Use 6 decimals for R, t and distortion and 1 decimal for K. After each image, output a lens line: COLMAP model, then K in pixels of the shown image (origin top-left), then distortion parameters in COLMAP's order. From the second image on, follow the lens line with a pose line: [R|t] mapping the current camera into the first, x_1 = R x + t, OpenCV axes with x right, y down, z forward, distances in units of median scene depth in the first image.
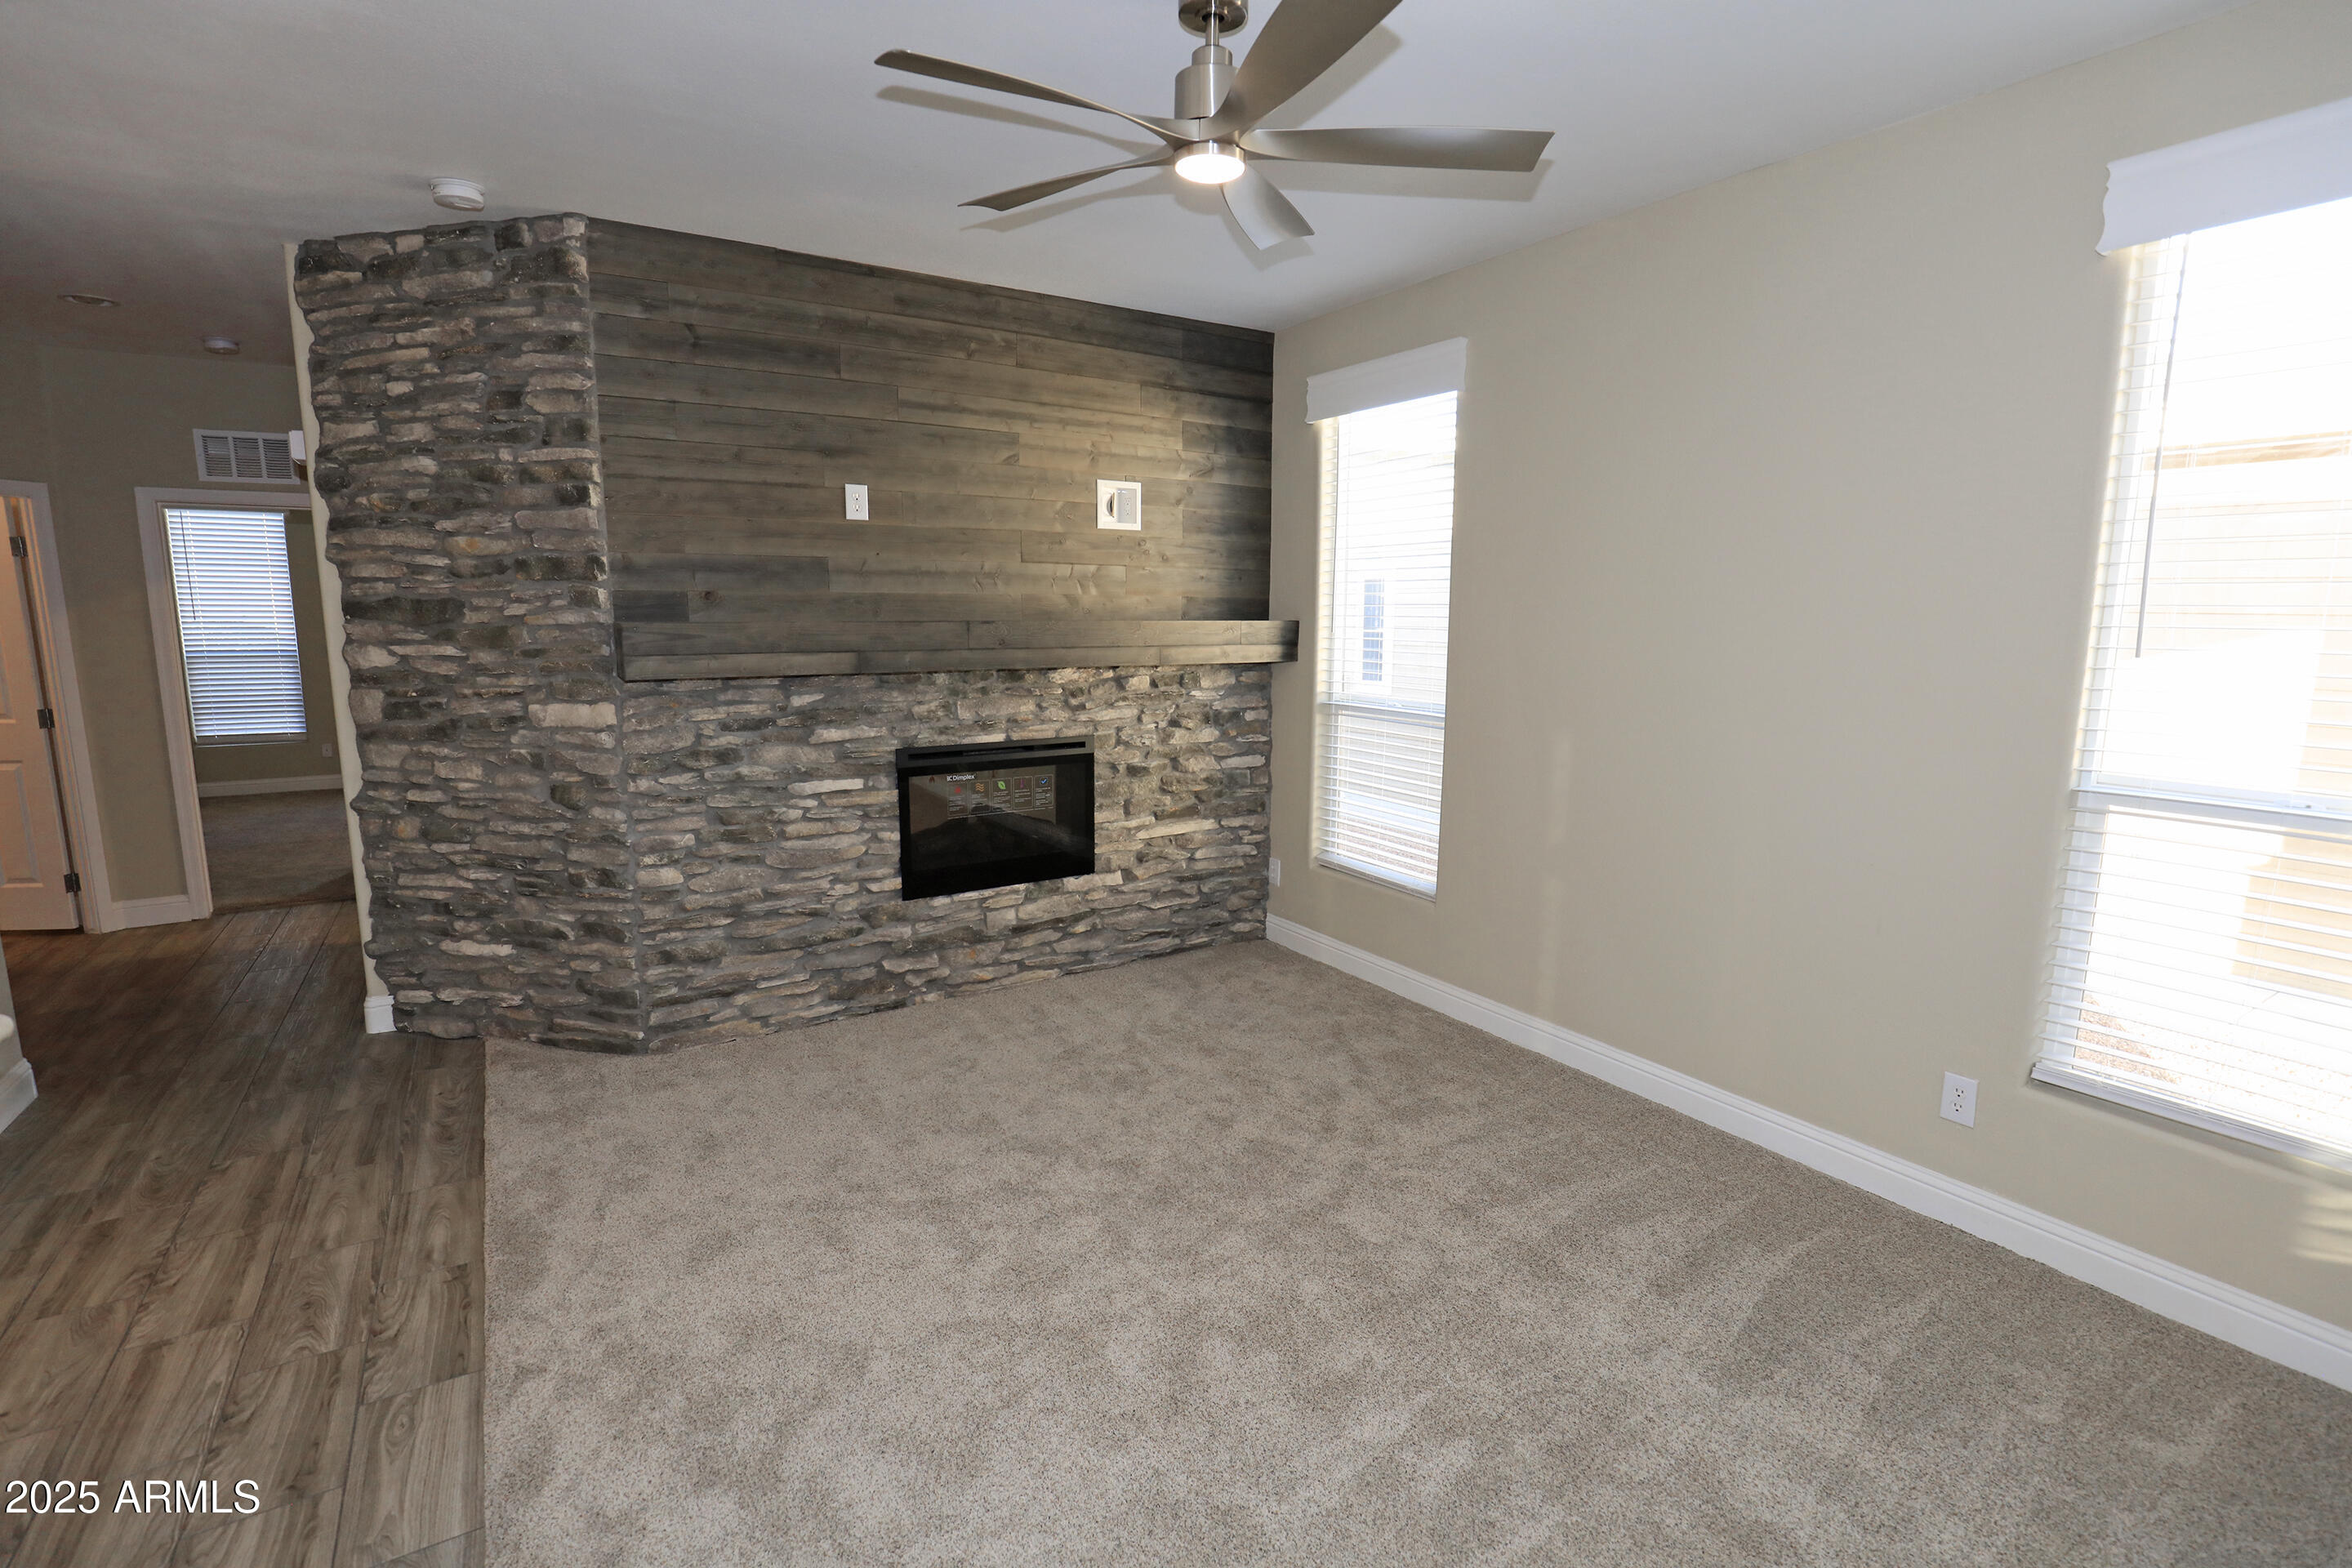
lens RADIAL K [[1082.6, 0, 1173.7], [0, 1082.6, 786.7], [0, 0, 1]] dist [-0.031735, 0.000400]
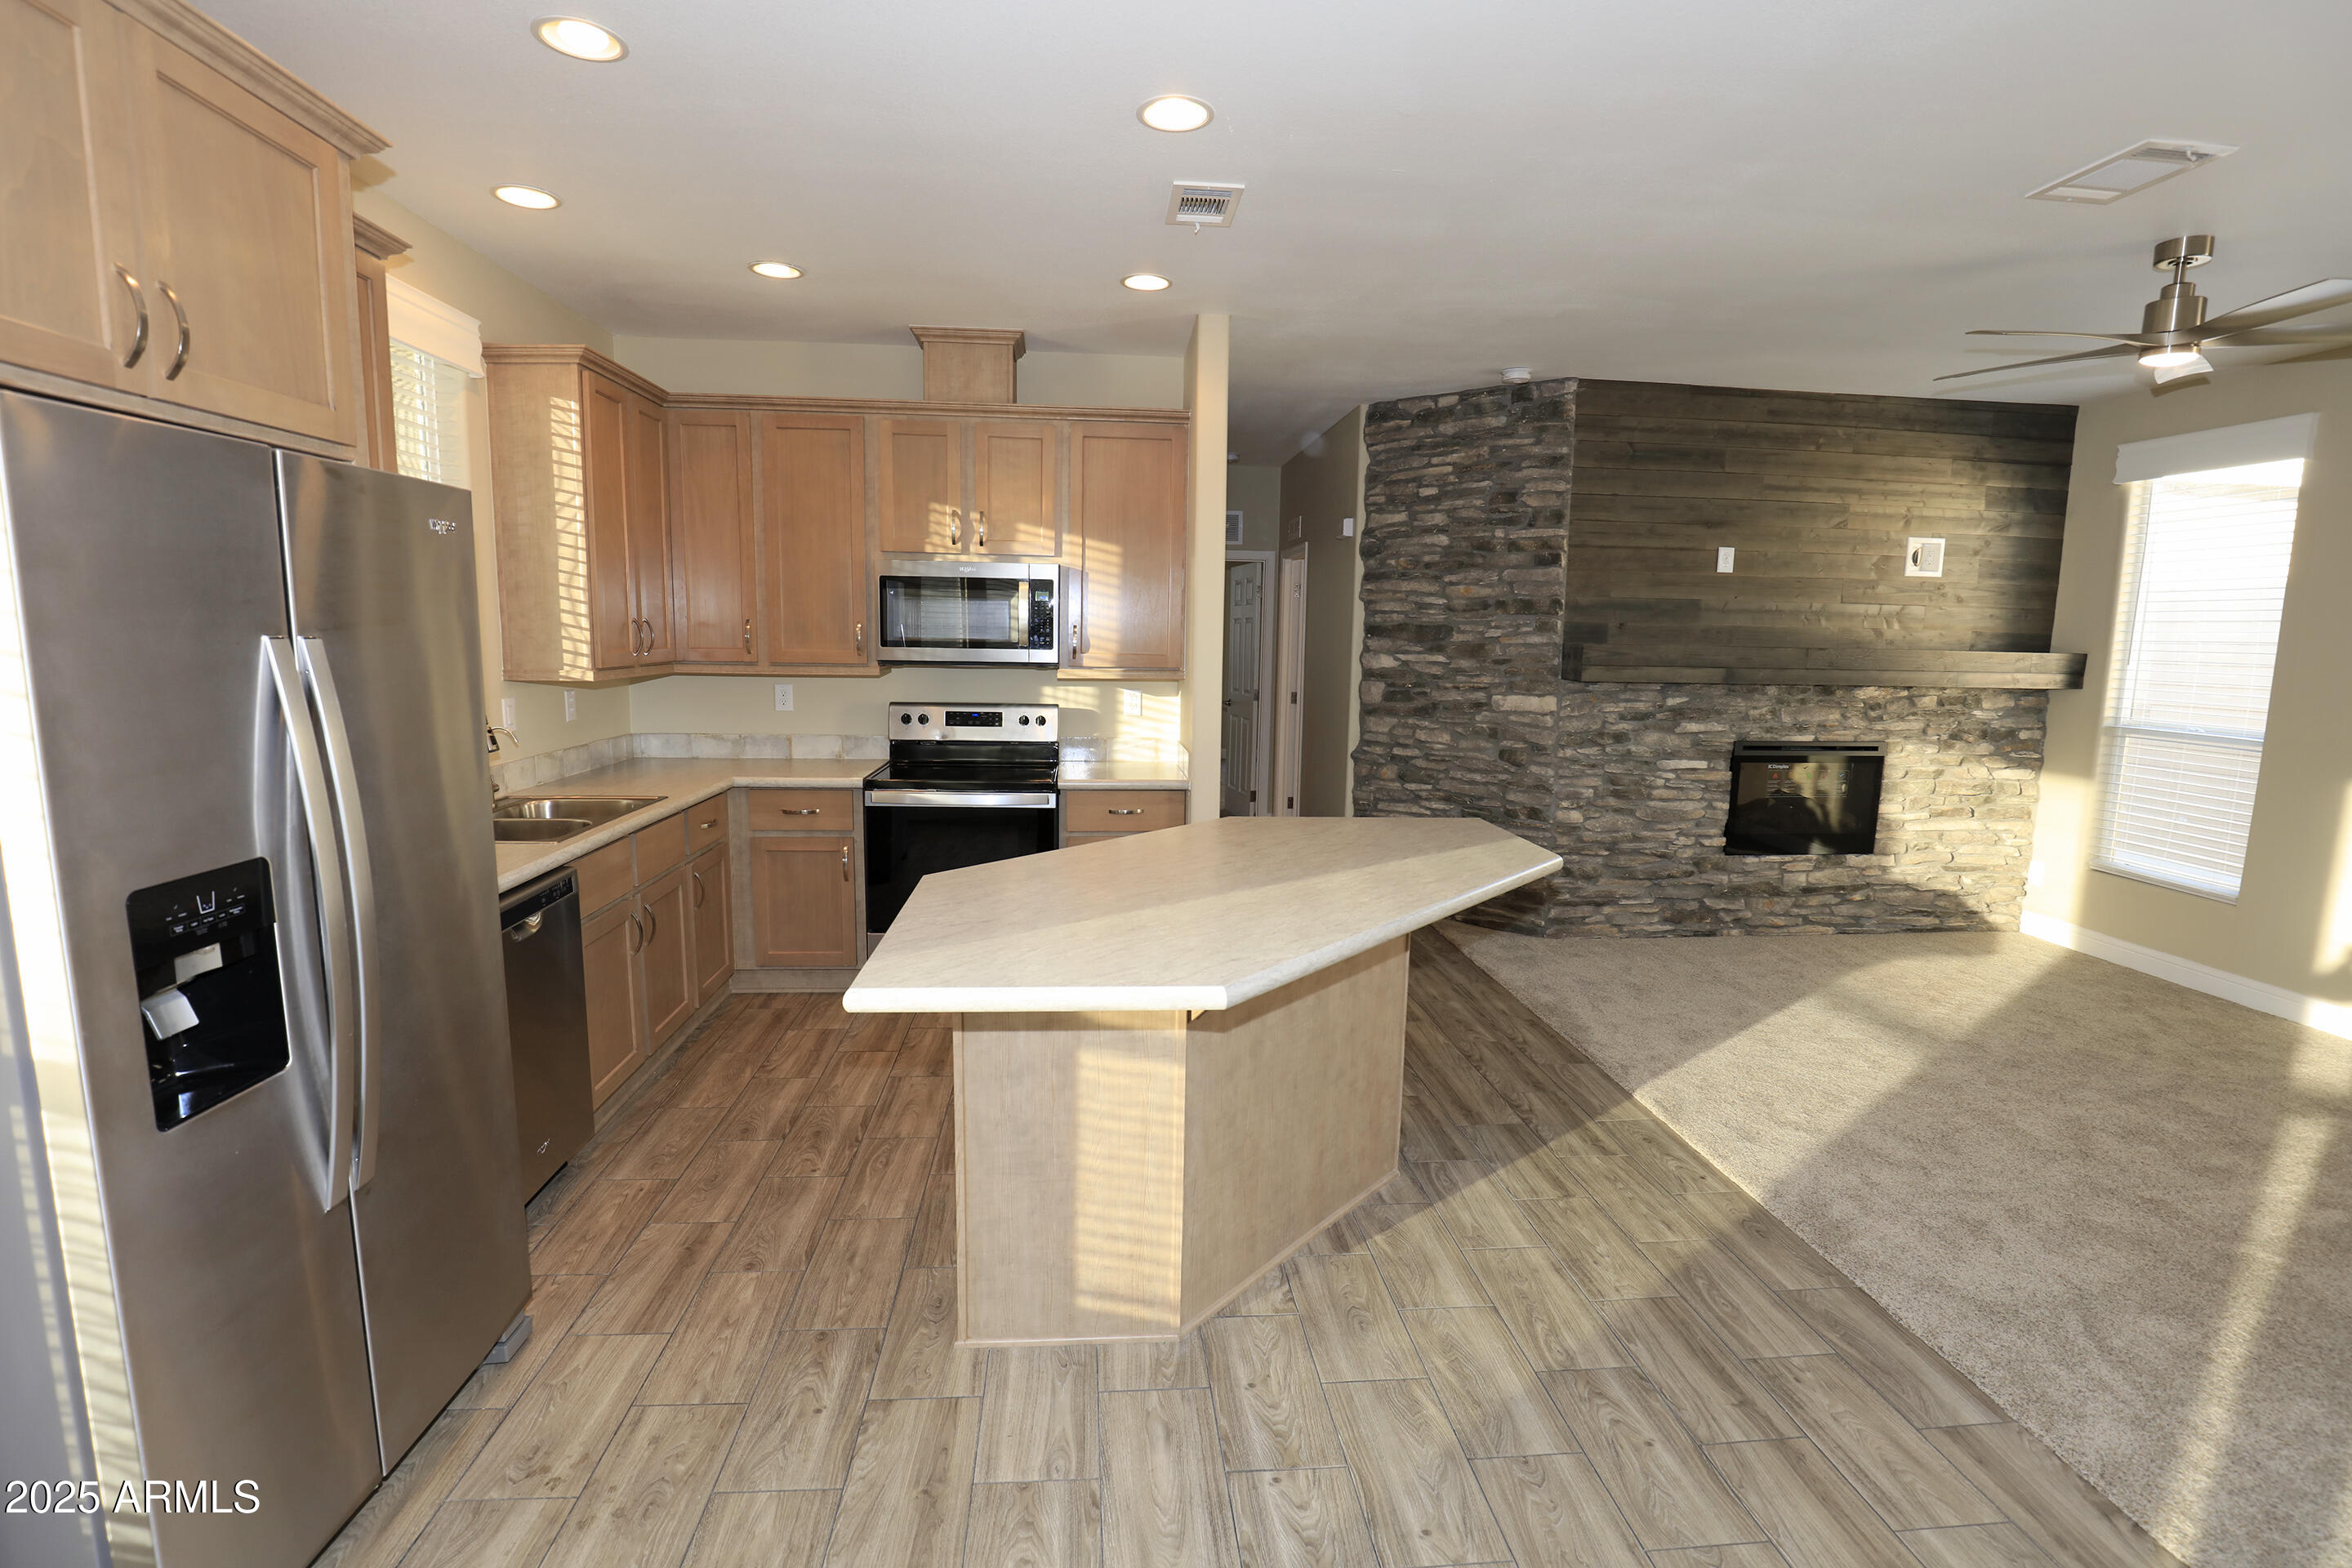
lens RADIAL K [[1086.4, 0, 1166.9], [0, 1086.4, 782.1], [0, 0, 1]] dist [-0.032644, 0.000469]
pose [[0.888529, 0.073191, -0.452945, -0.280783], [-0.085439, 0.996321, -0.006609, 0.087492], [0.450795, 0.044571, 0.891514, -0.525799]]
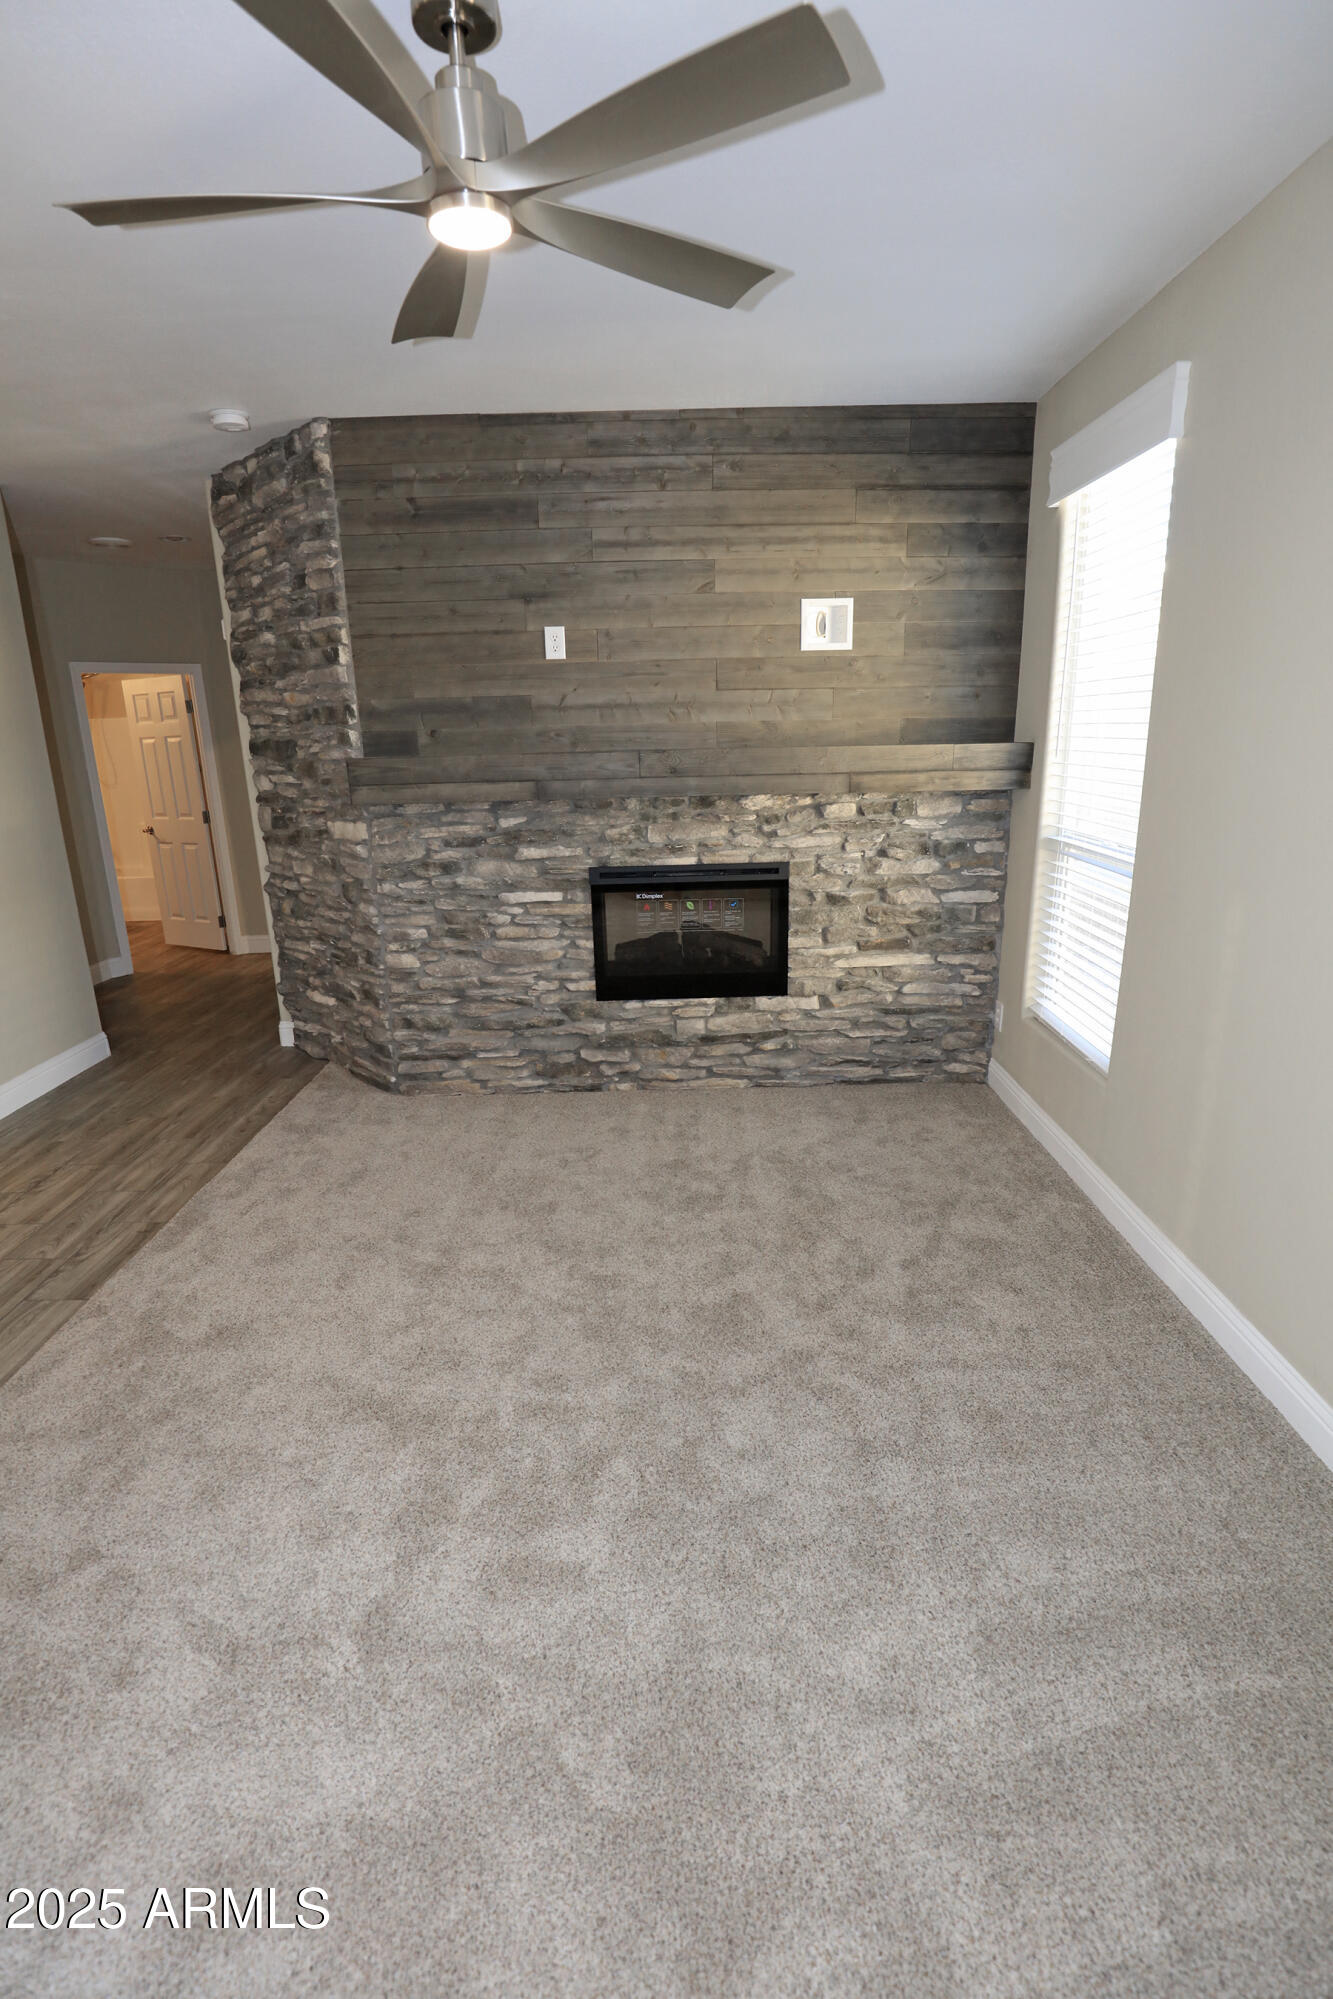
lens RADIAL K [[920.1, 0, 670.2], [0, 920.1, 996.8], [0, 0, 1]] dist [-0.031735, 0.000400]
pose [[0.846214, 0.125525, -0.517846, 0.335198], [-0.058603, 0.987885, 0.143698, -0.045506], [0.529610, -0.091252, 0.843318, 0.230034]]
